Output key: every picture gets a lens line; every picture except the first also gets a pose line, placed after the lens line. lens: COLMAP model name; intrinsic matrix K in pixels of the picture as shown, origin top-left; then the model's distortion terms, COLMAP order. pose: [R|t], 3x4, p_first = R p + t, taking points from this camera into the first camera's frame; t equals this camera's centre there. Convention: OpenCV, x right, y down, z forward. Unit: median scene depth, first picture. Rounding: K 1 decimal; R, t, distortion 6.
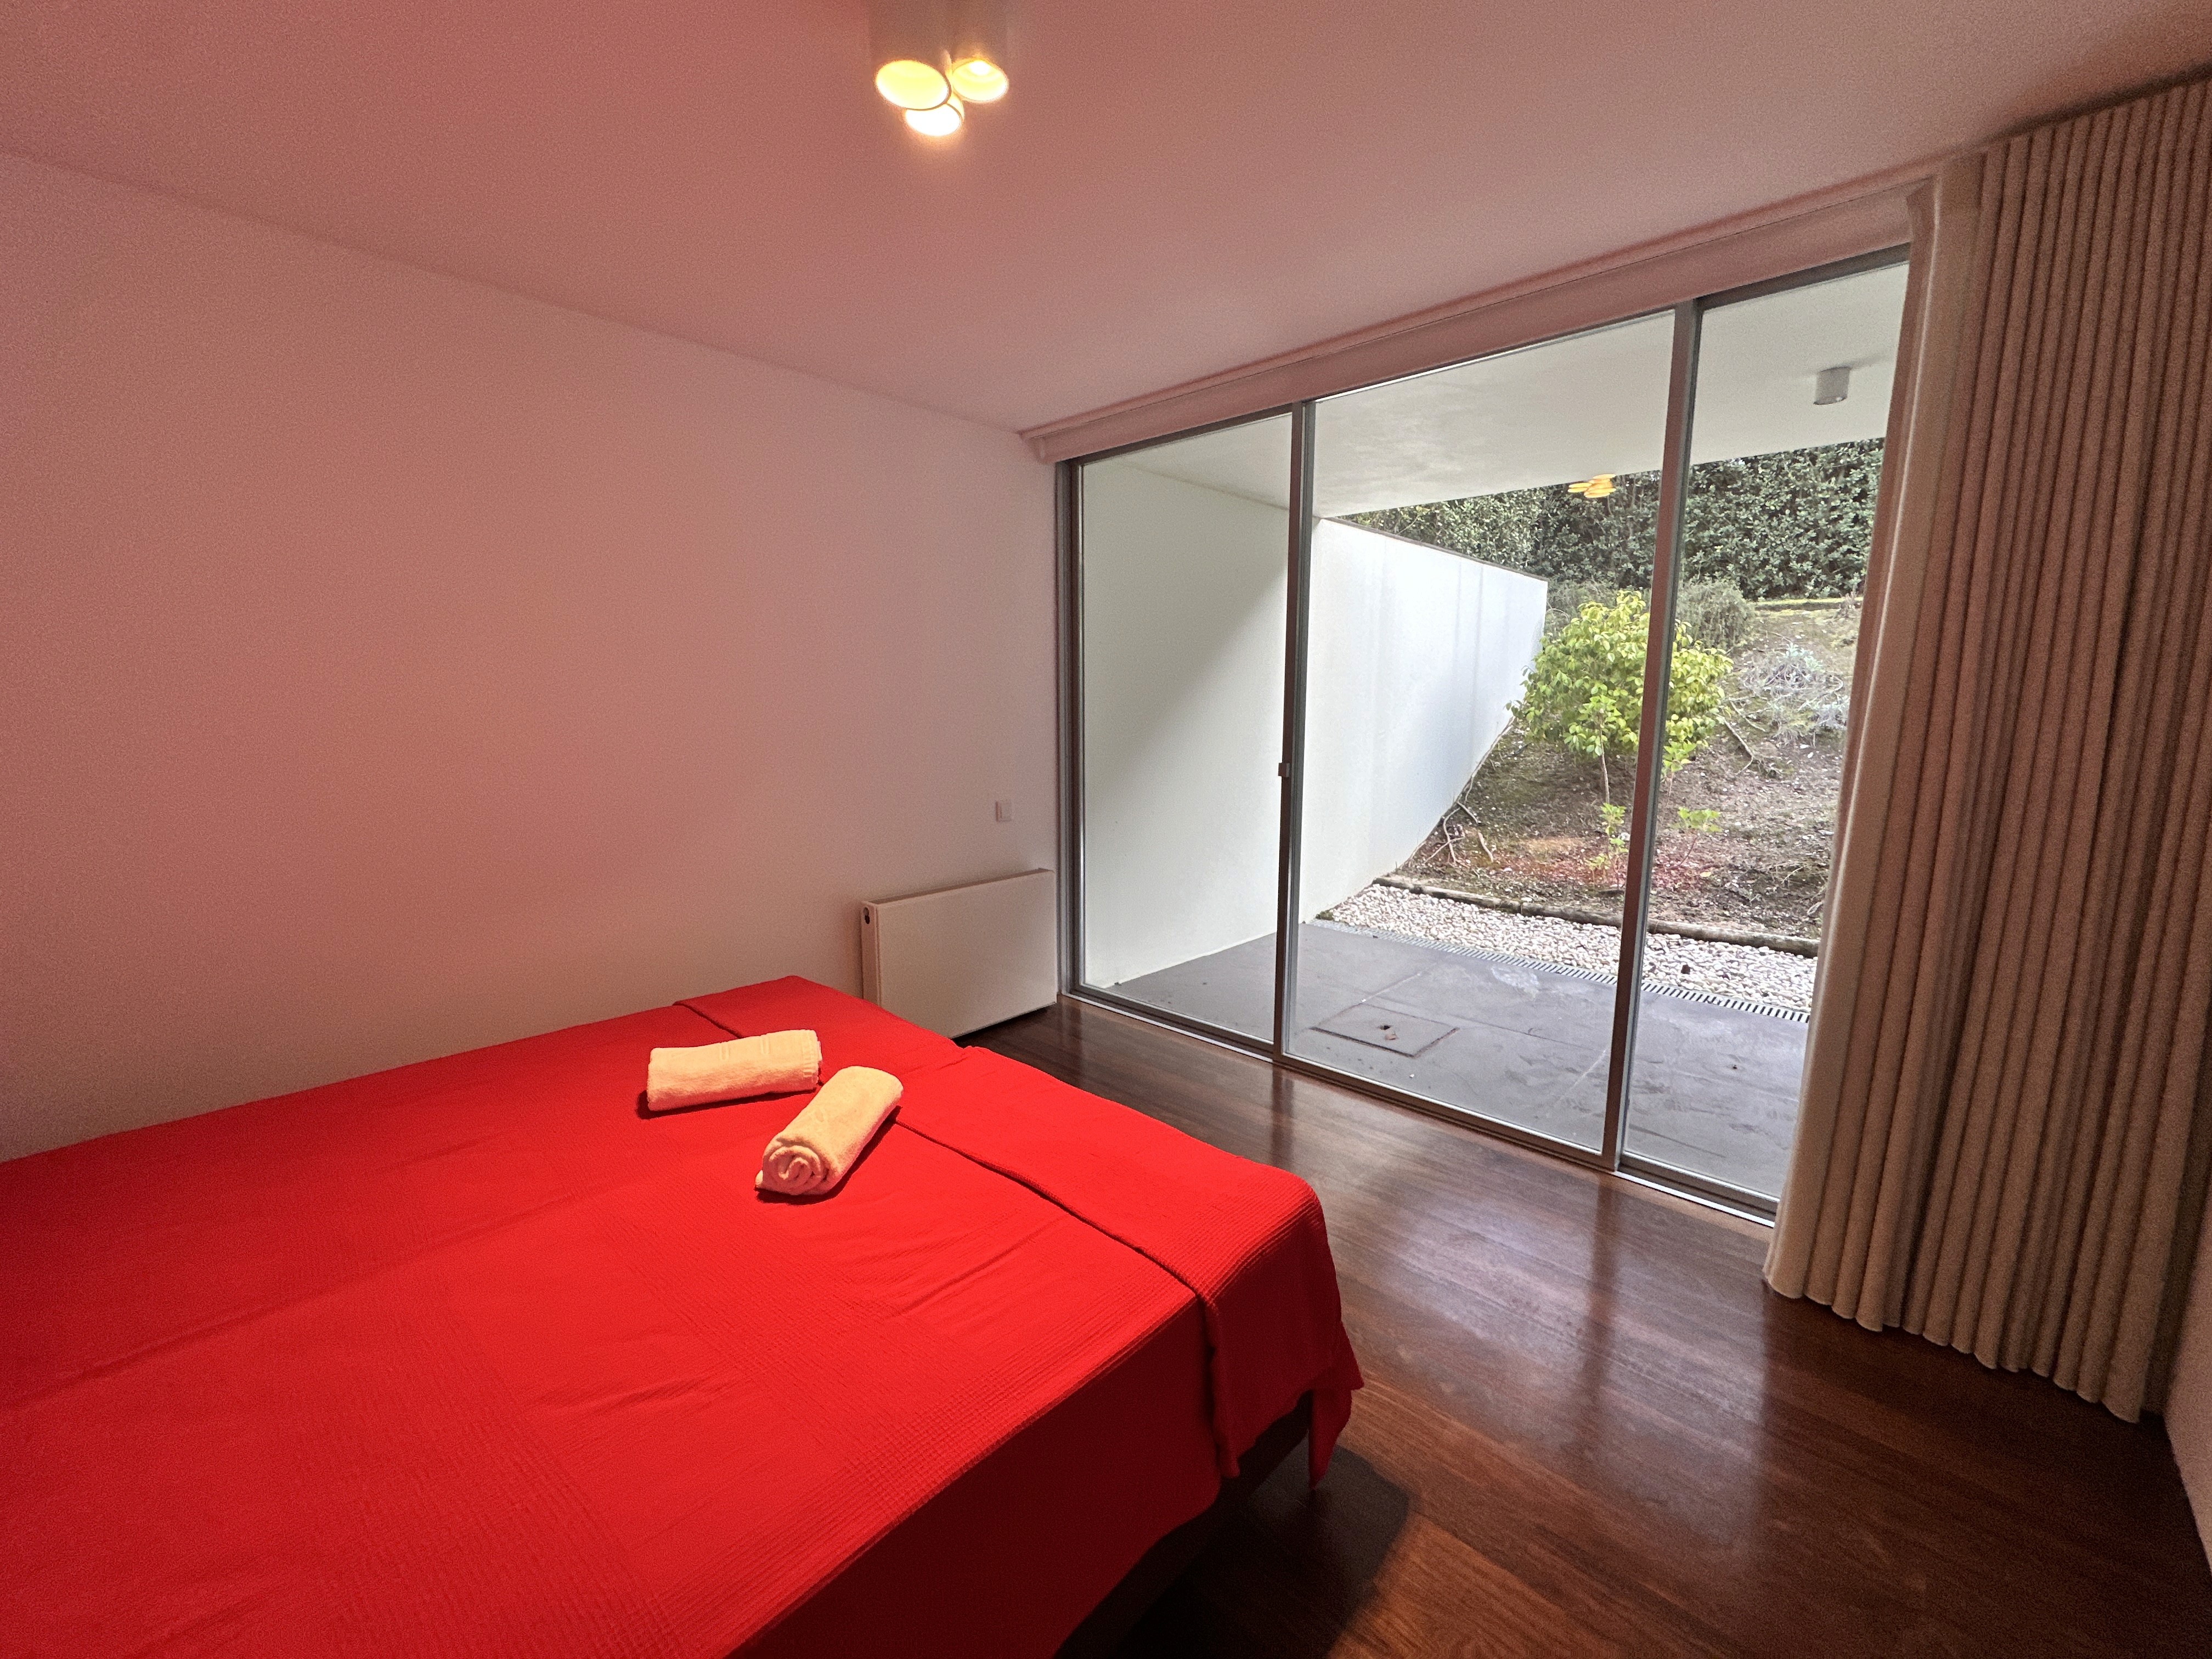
lens RADIAL K [[879.2, 0, 1111.9], [0, 879.2, 819.0], [0, 0, 1]] dist [-0.004410, 0.000117]
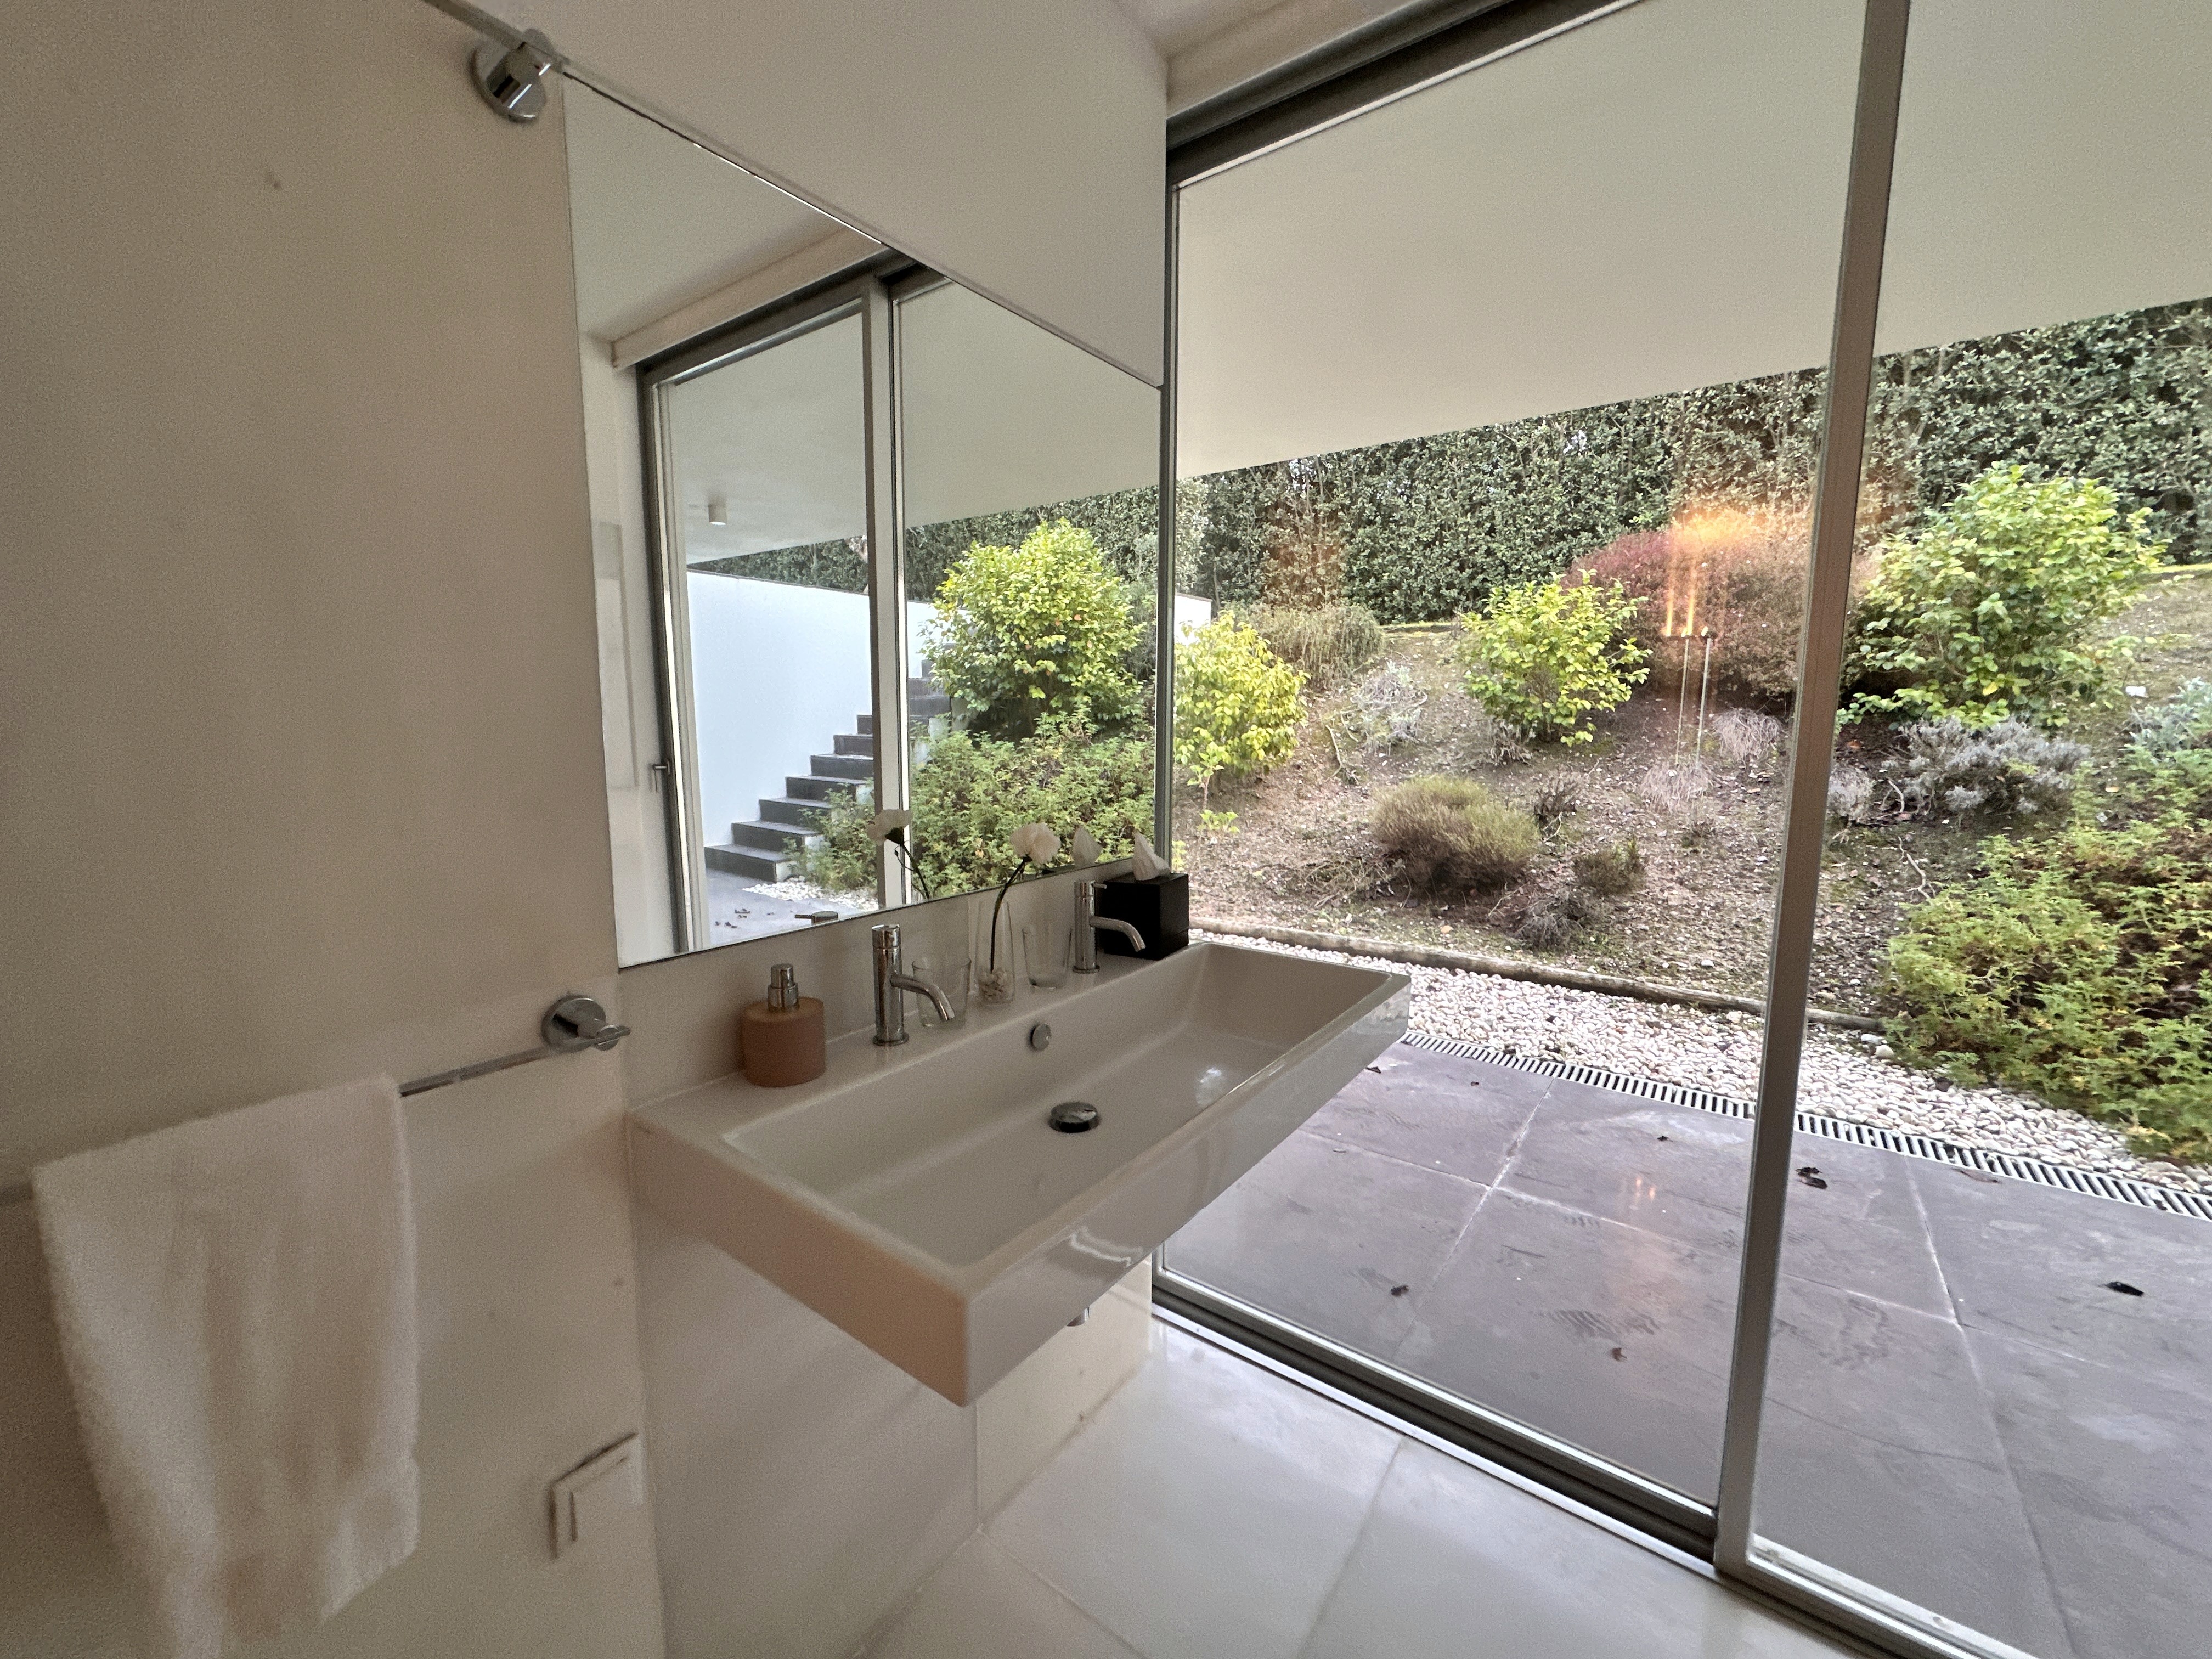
lens RADIAL K [[879.2, 0, 1114.0], [0, 879.2, 828.9], [0, 0, 1]] dist [-0.004410, 0.000117]
pose [[0.989047, -0.021920, 0.145966, 0.202105], [0.023414, 0.999689, -0.008527, 0.007733], [-0.145734, 0.011851, 0.989253, -0.026680]]
